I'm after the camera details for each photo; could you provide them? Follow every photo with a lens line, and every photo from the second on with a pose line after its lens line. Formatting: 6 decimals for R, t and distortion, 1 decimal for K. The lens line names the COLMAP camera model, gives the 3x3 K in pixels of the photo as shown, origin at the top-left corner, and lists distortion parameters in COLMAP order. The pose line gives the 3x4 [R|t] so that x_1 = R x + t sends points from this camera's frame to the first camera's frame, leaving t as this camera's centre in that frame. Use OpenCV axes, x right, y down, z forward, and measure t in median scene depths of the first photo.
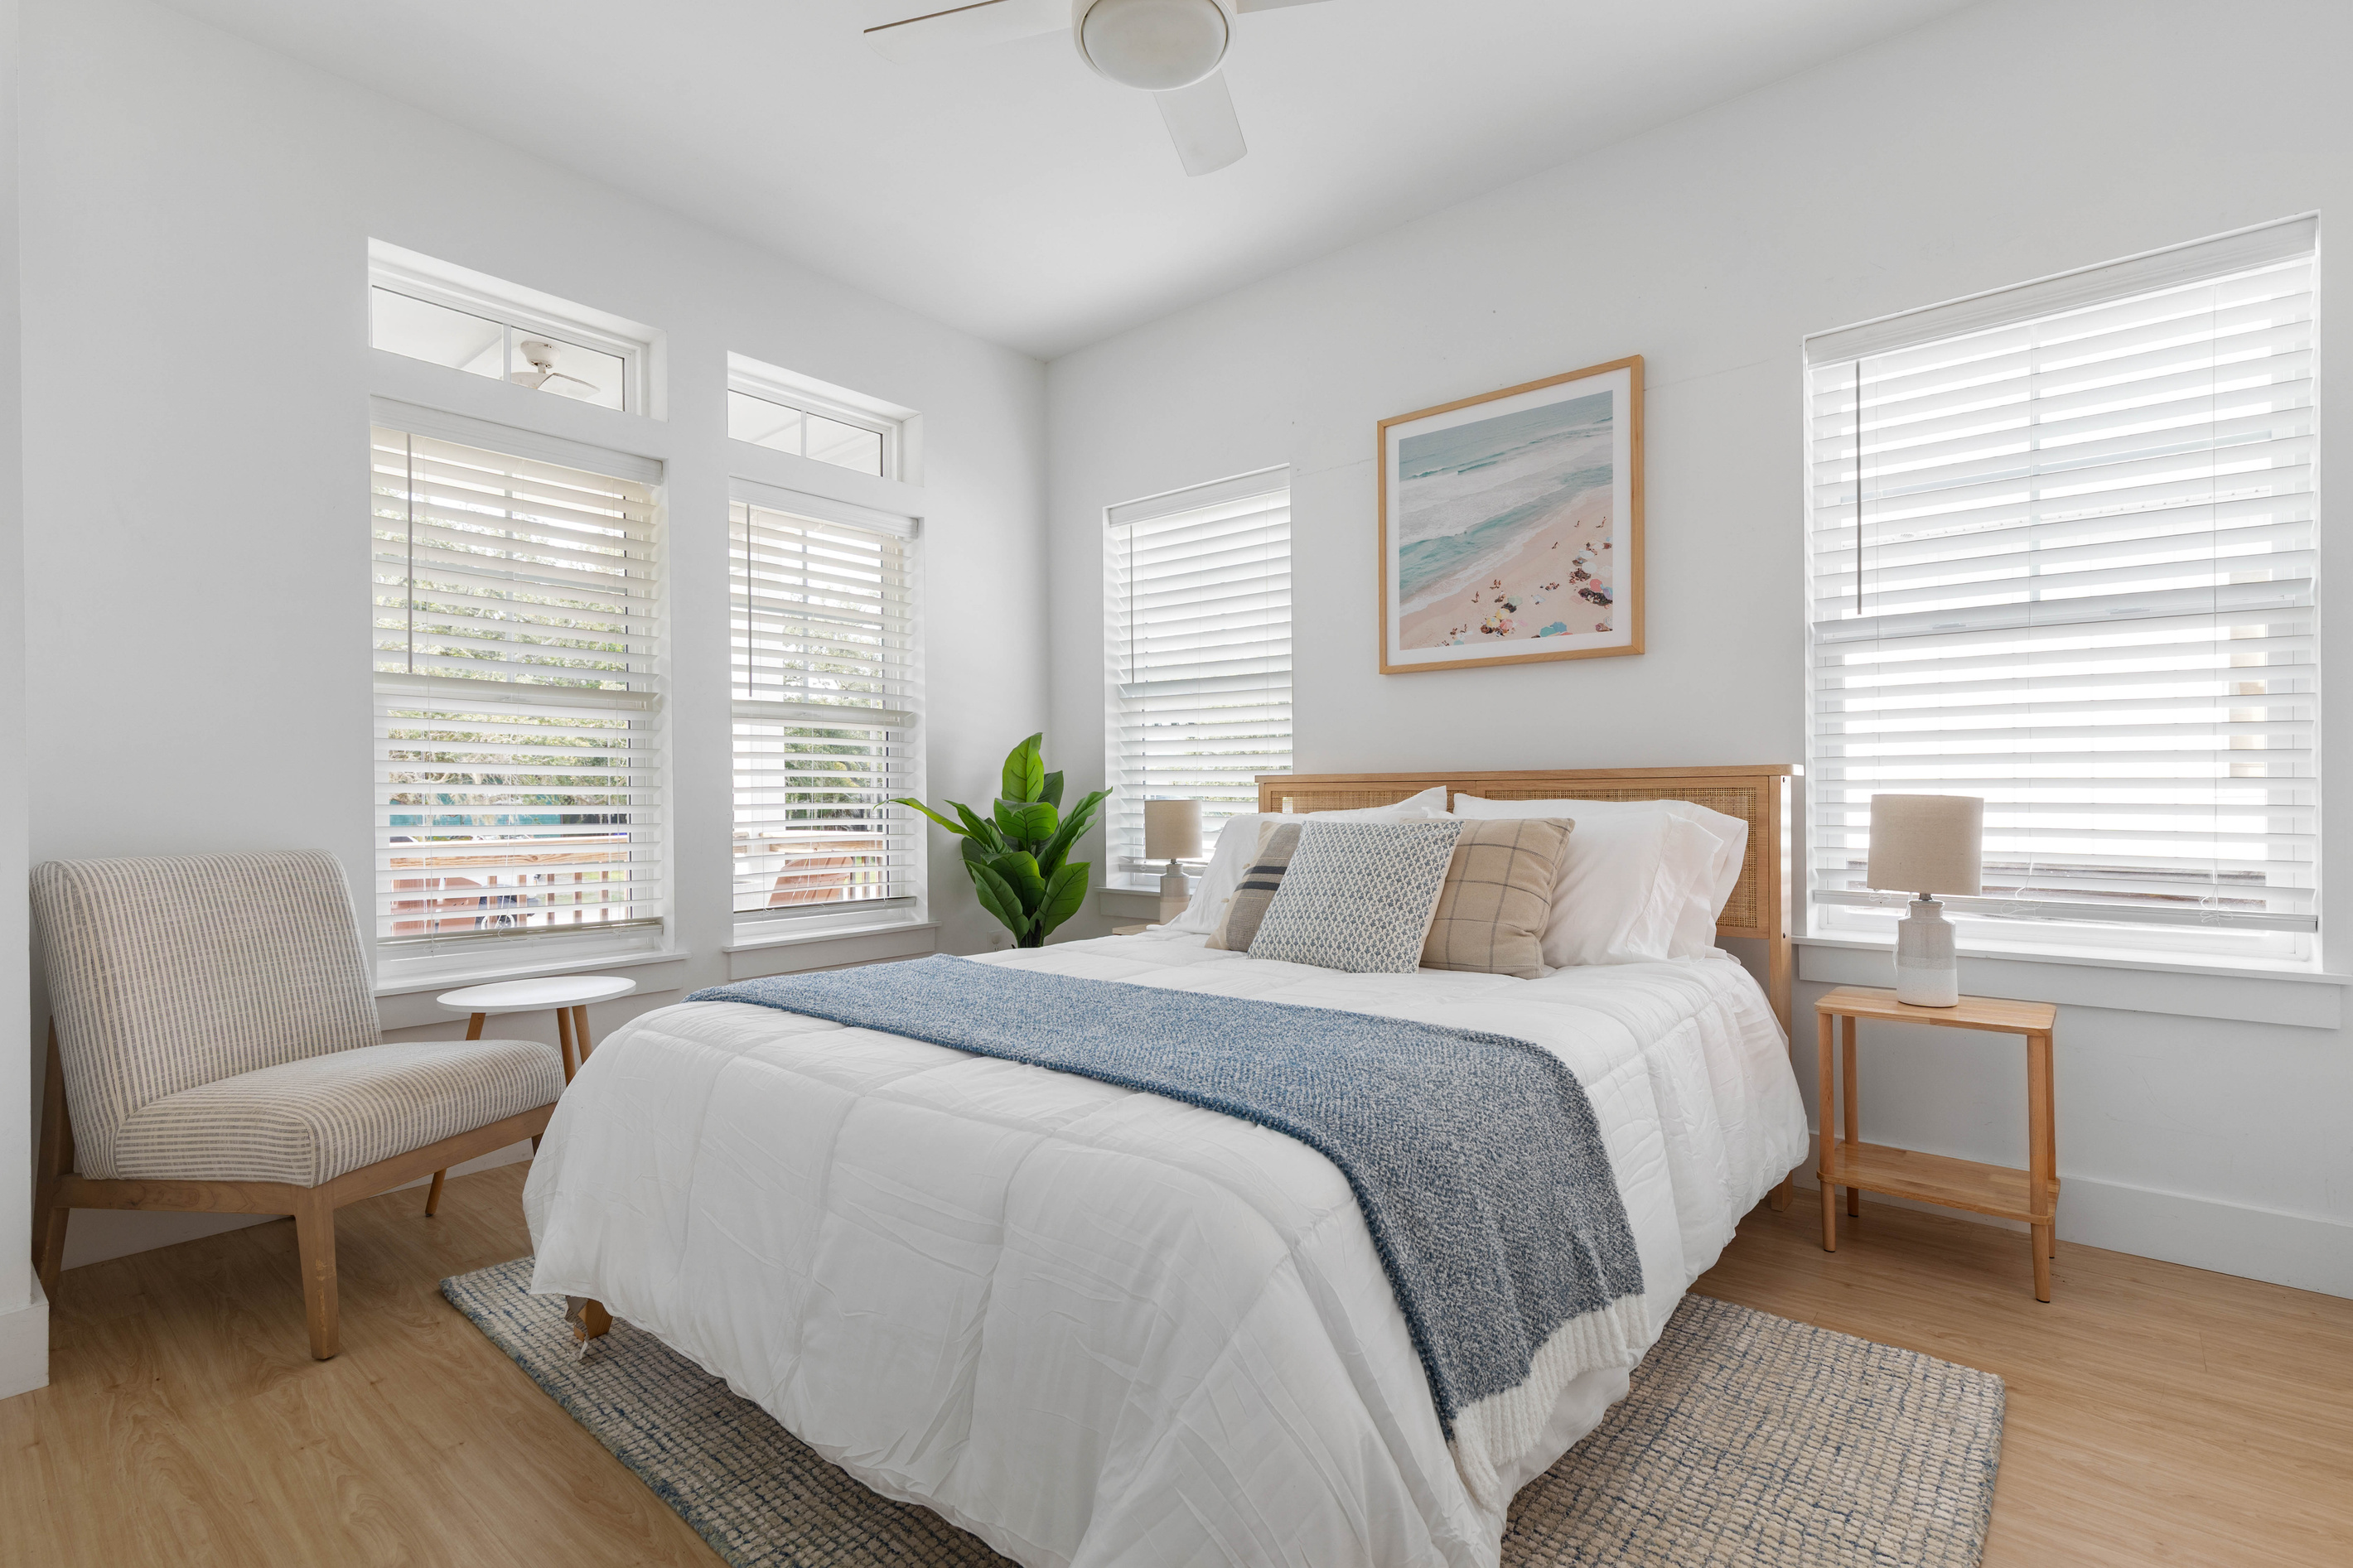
lens RADIAL K [[1054.5, 0, 1185.0], [0, 1054.5, 795.5], [0, 0, 1]] dist [0.000251, -0.000348]
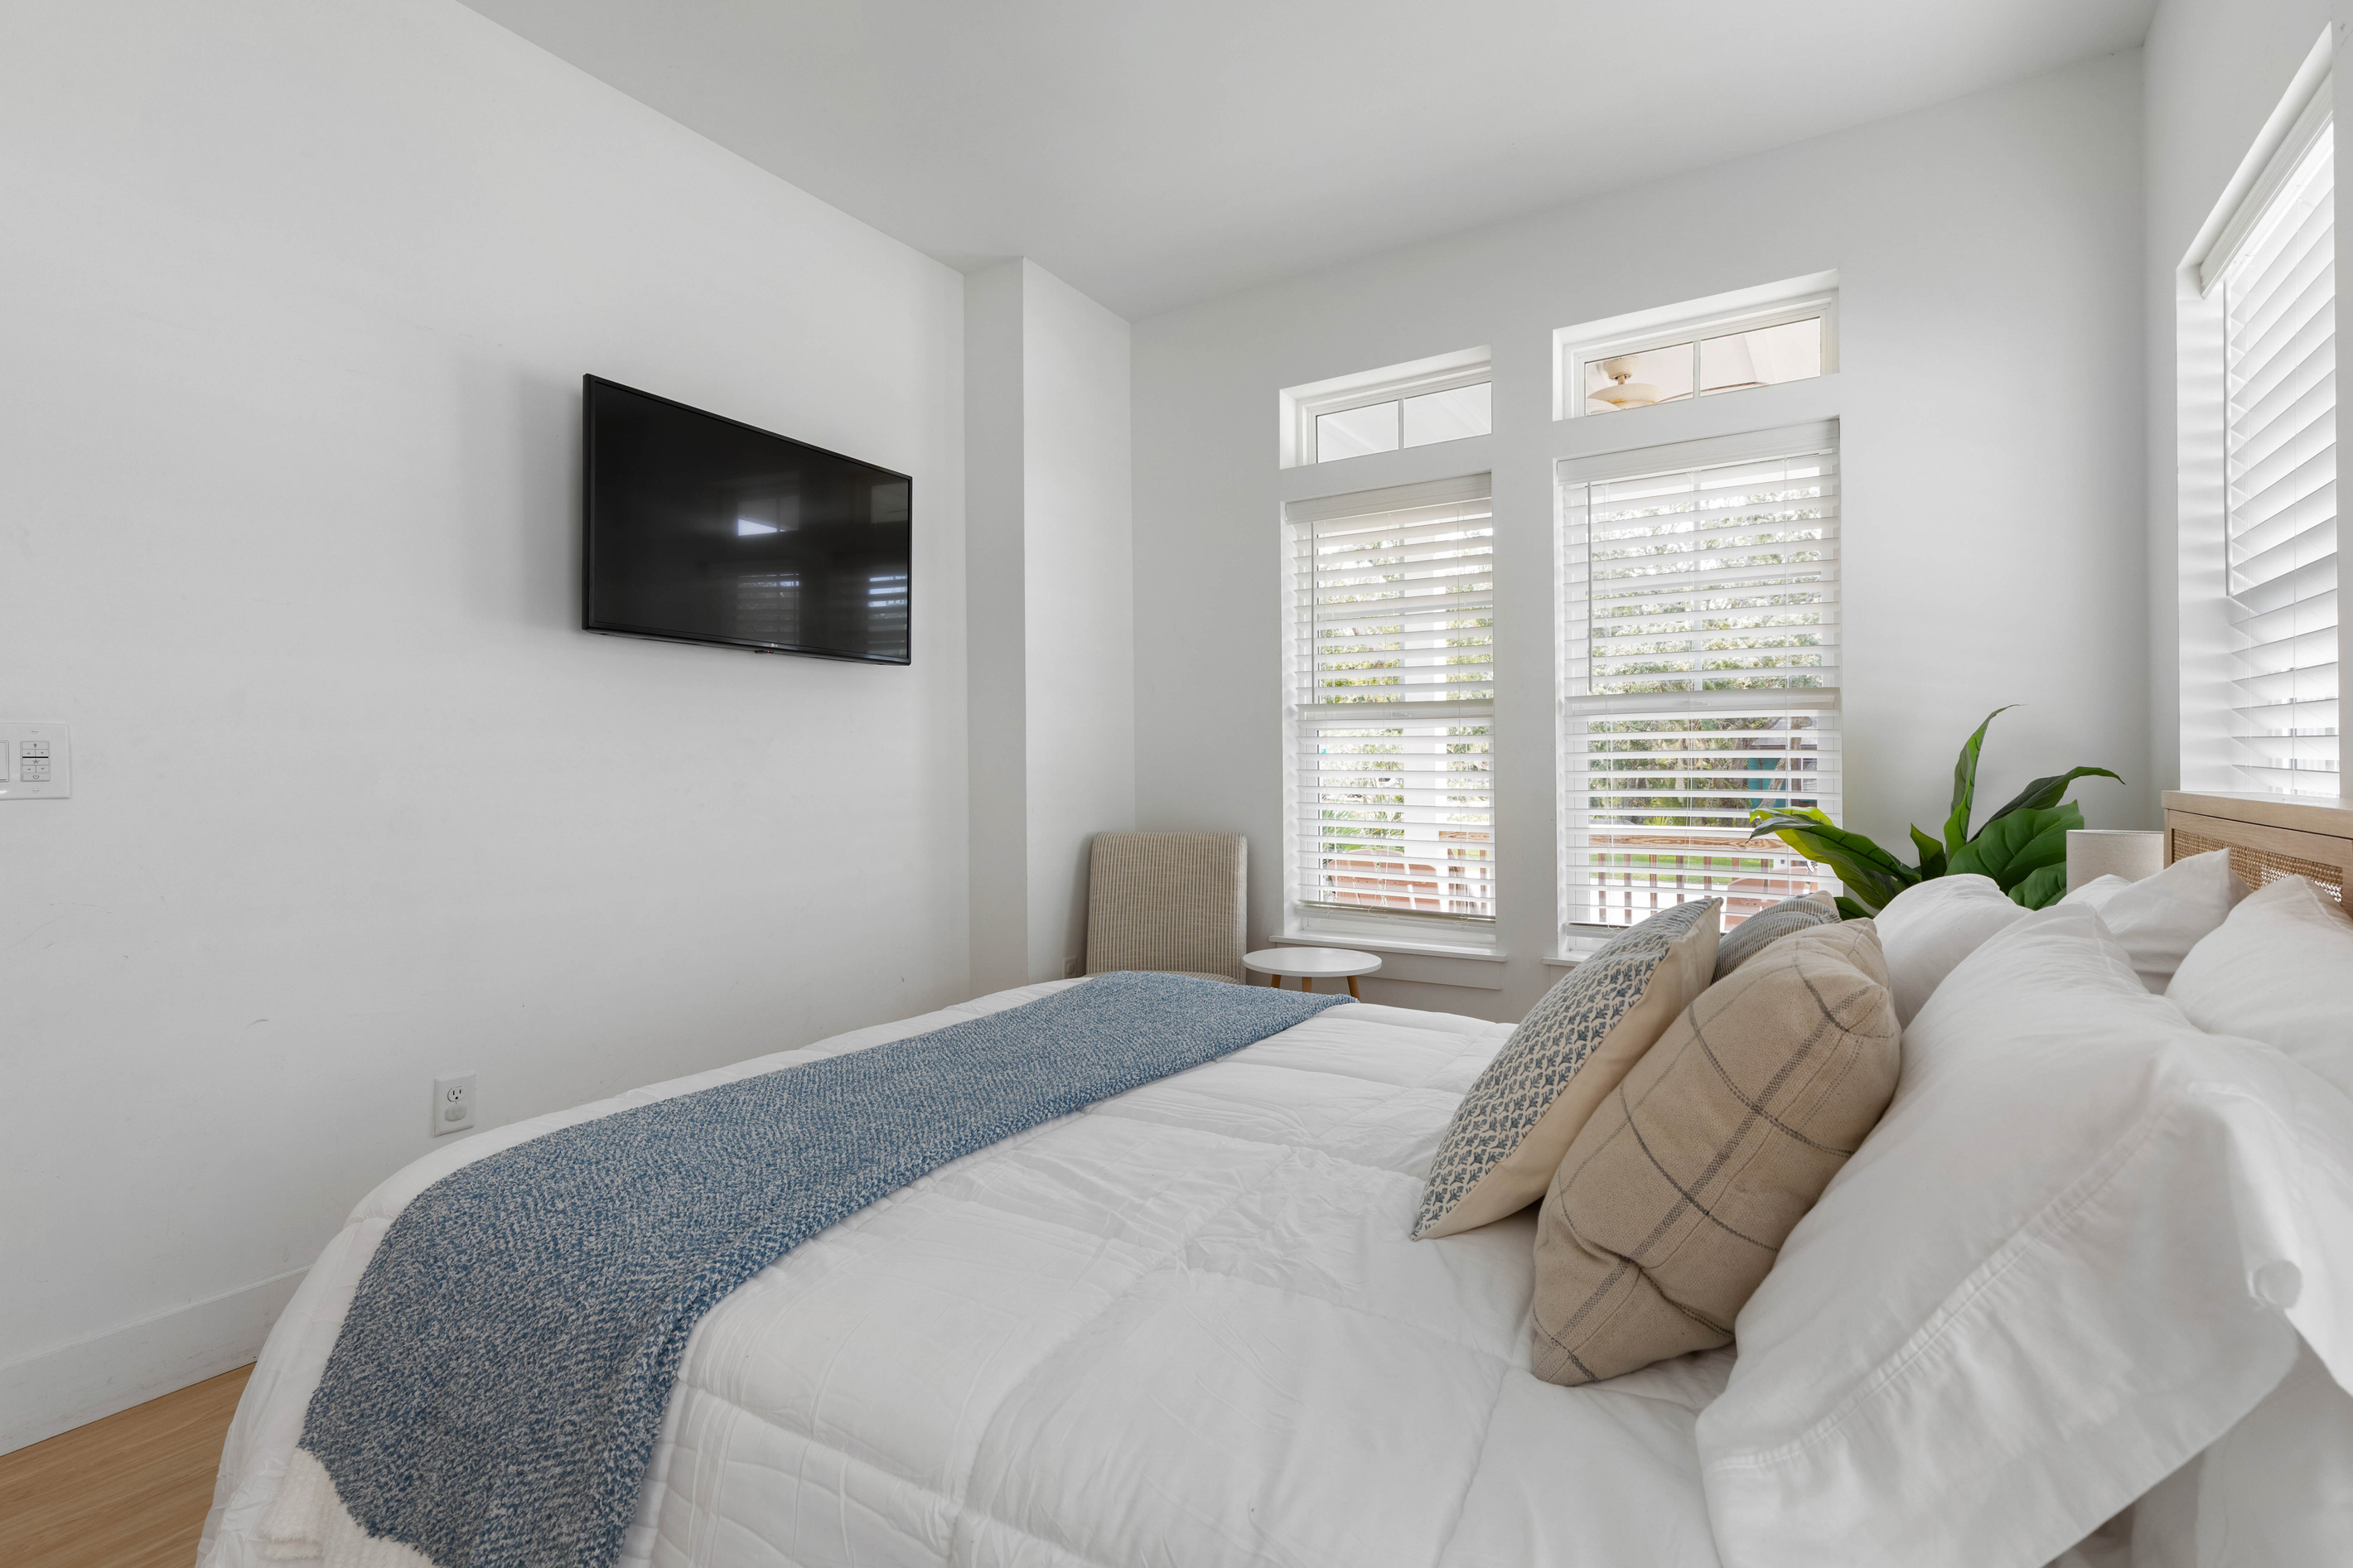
lens RADIAL K [[1070.7, 0, 1201.6], [0, 1070.7, 770.4], [0, 0, 1]] dist [0.003191, -0.000256]
pose [[0.143742, 0.005189, -0.989602, 0.501190], [-0.004727, 0.999978, 0.004557, -0.031114], [0.989604, 0.004023, 0.143763, 0.586386]]
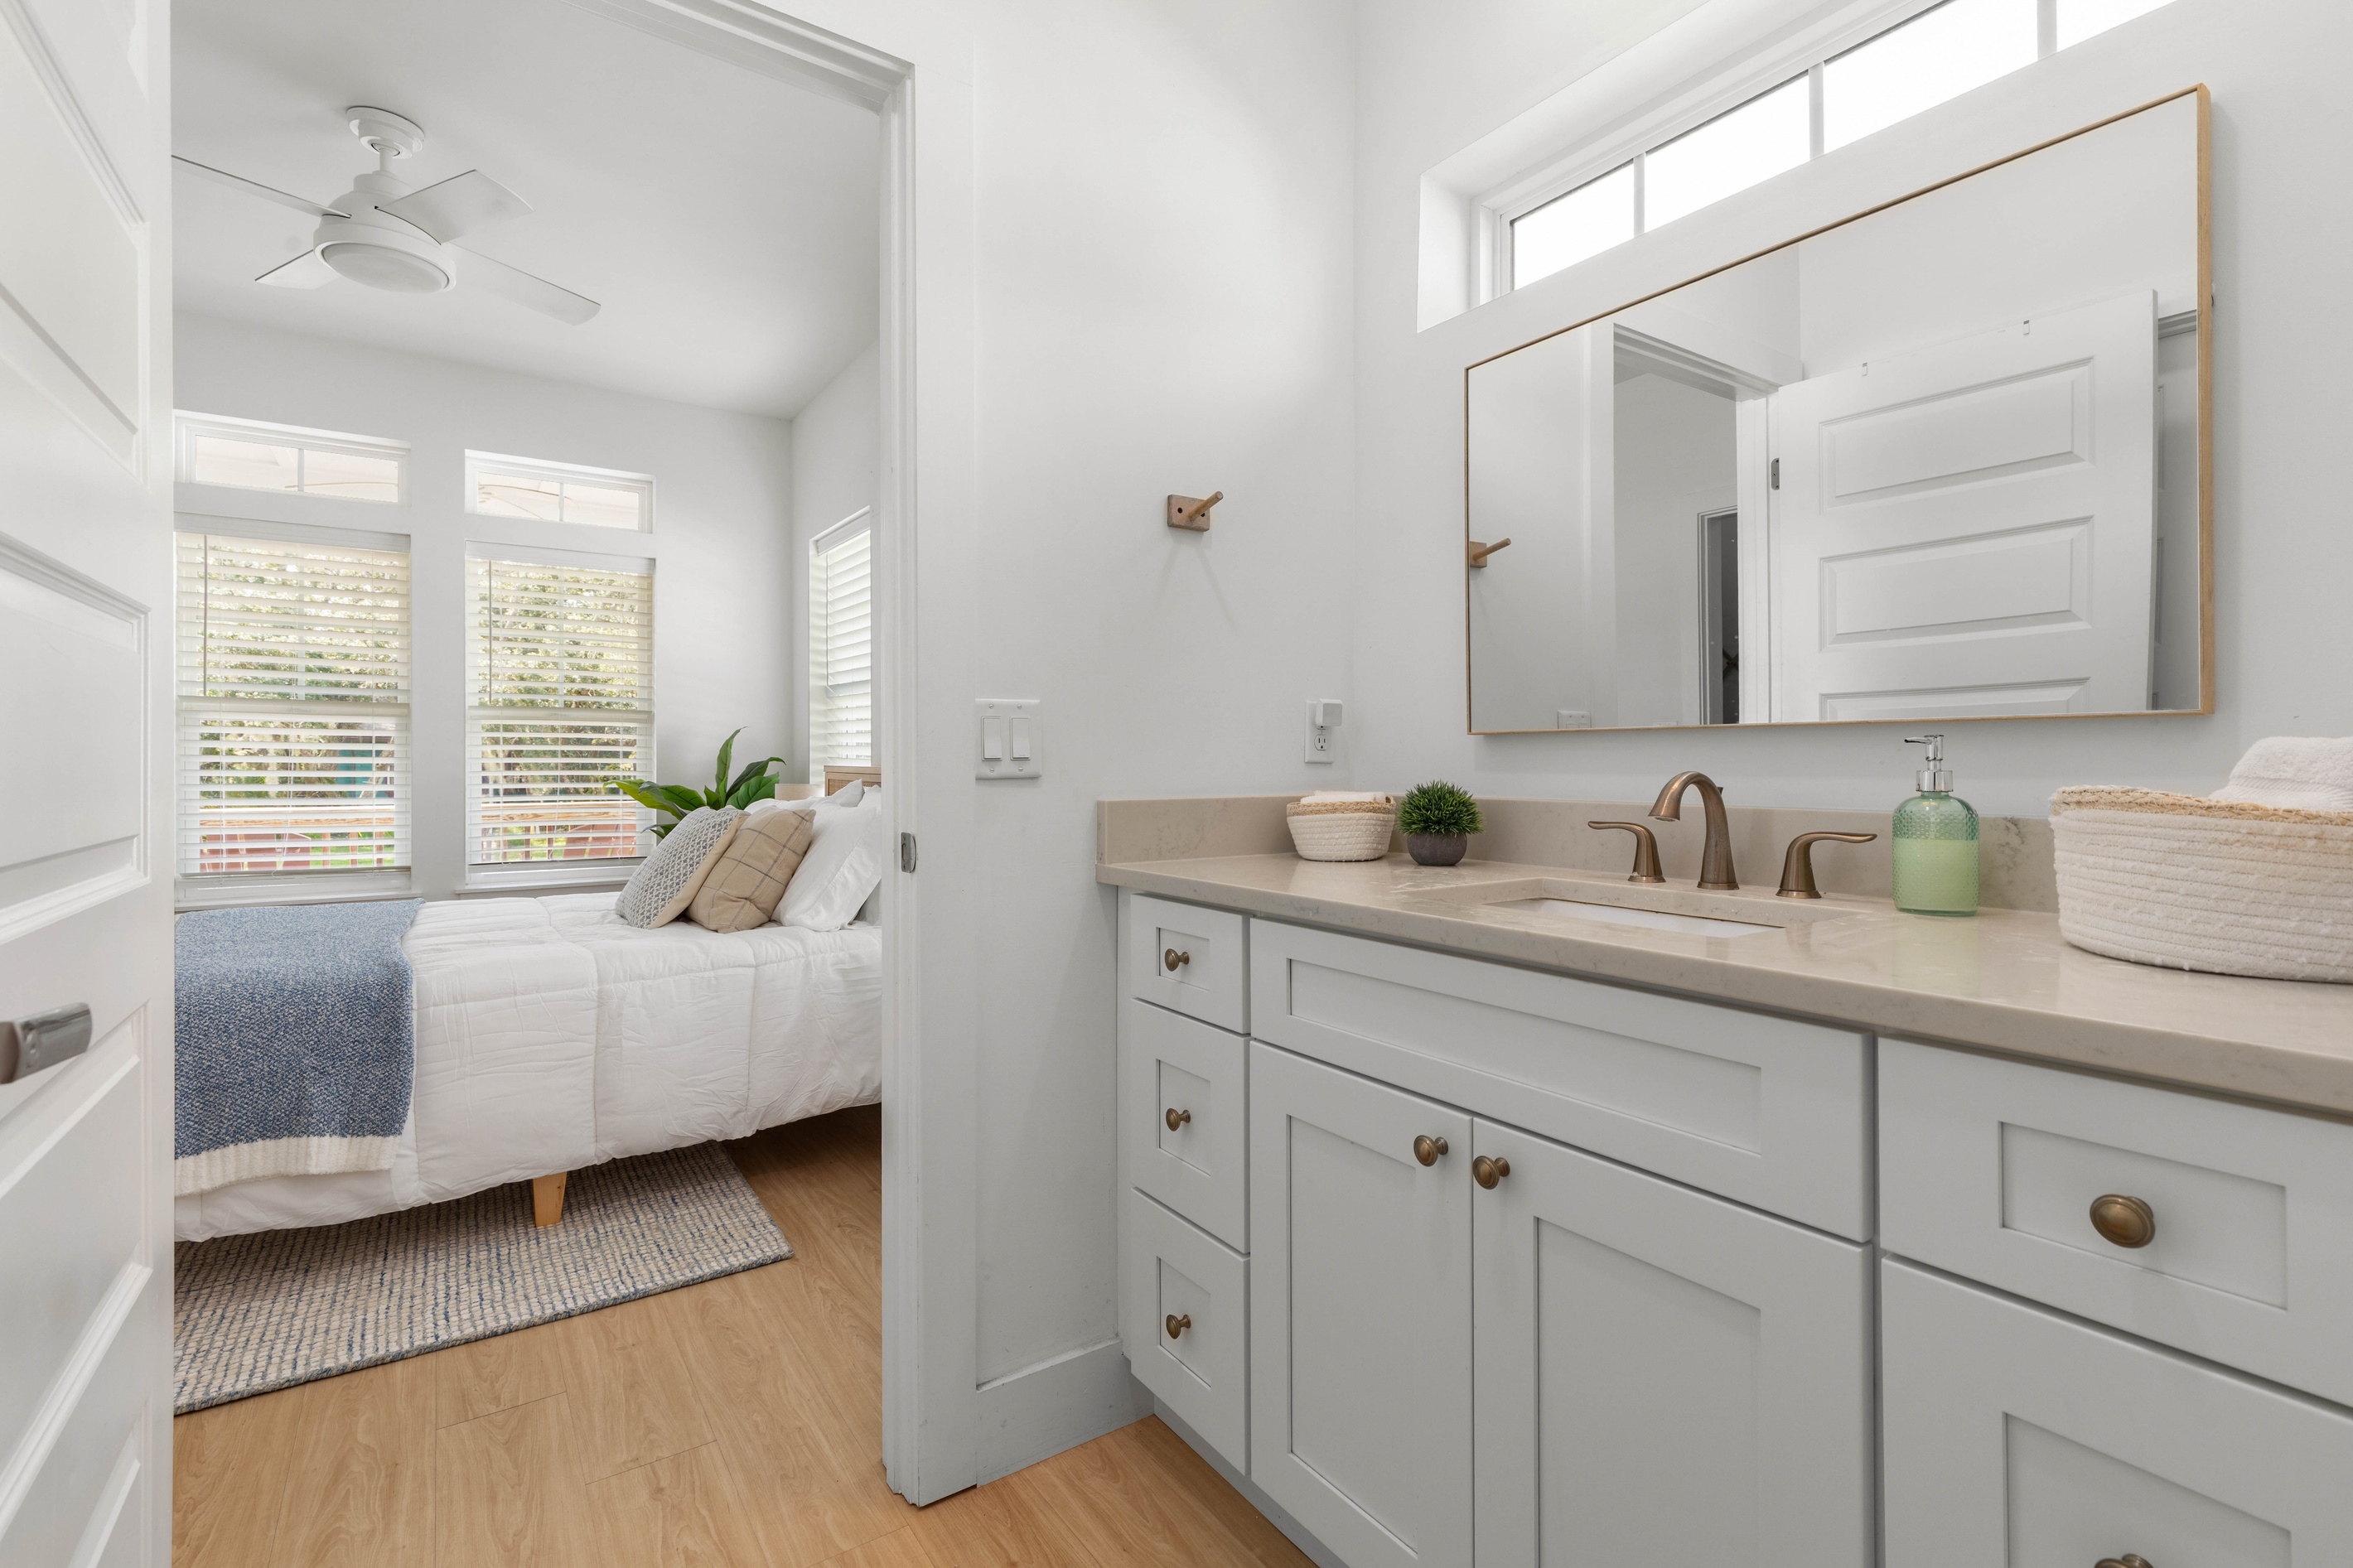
lens RADIAL K [[1070.7, 0, 1201.6], [0, 1070.7, 770.4], [0, 0, 1]] dist [0.003191, -0.000256]
pose [[0.967293, 0.011216, -0.253413, 0.867348], [-0.011363, 0.999935, 0.000885, -0.022225], [0.253406, 0.002024, 0.967358, -0.075035]]
